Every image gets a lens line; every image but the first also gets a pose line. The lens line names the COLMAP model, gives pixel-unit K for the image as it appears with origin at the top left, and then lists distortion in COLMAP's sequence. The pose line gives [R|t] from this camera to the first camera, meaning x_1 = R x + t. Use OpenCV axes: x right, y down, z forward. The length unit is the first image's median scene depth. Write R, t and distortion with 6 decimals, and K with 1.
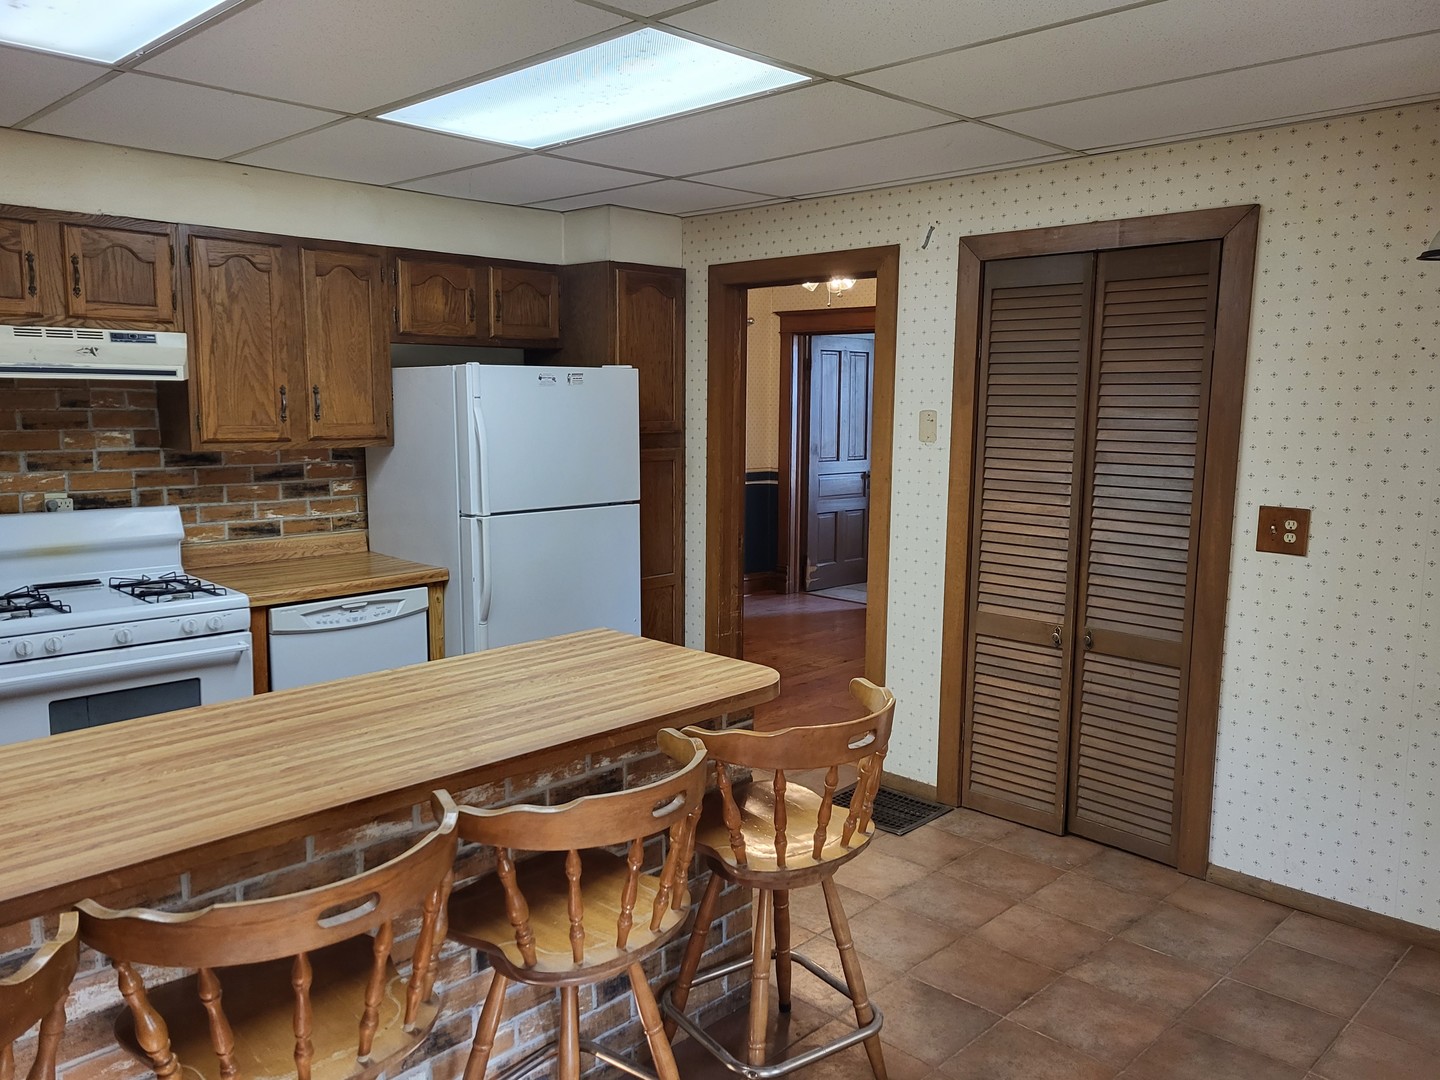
lens RADIAL K [[1098.1, 0, 730.8], [0, 1098.1, 538.1], [0, 0, 1]] dist [0.040940, -0.008566]
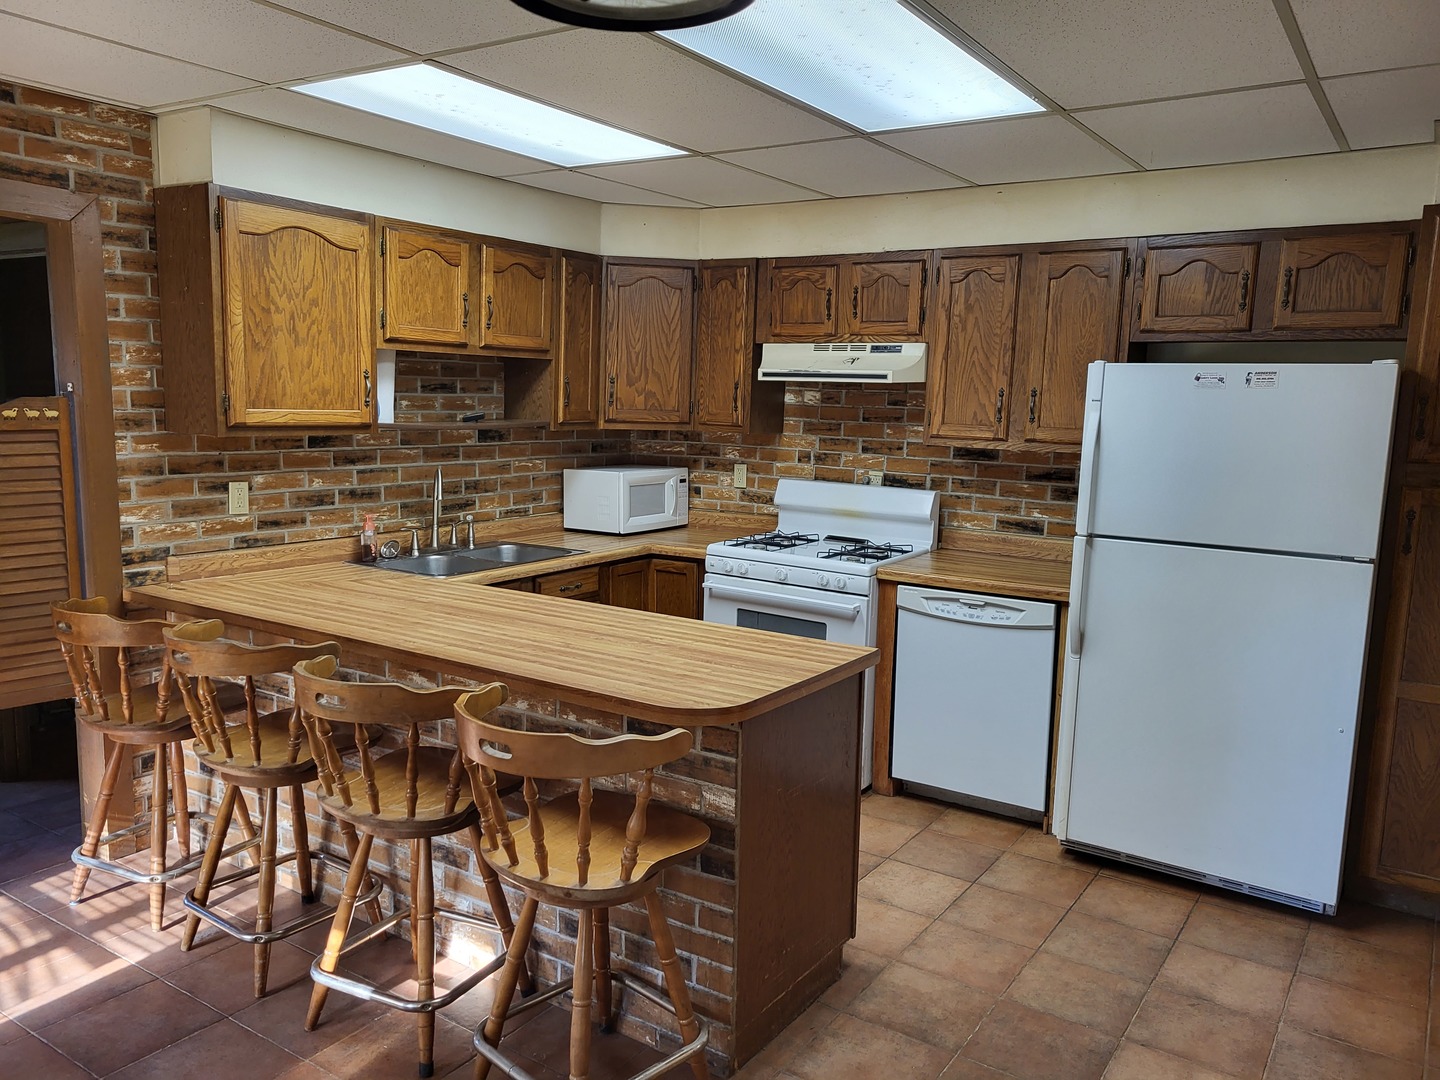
lens RADIAL K [[1098.1, 0, 730.0], [0, 1098.1, 541.8], [0, 0, 1]] dist [0.040940, -0.008566]
pose [[0.182464, 0.134438, -0.973978, 0.603878], [-0.152183, 0.982531, 0.107109, -0.069136], [0.971364, 0.128680, 0.199736, 0.573095]]
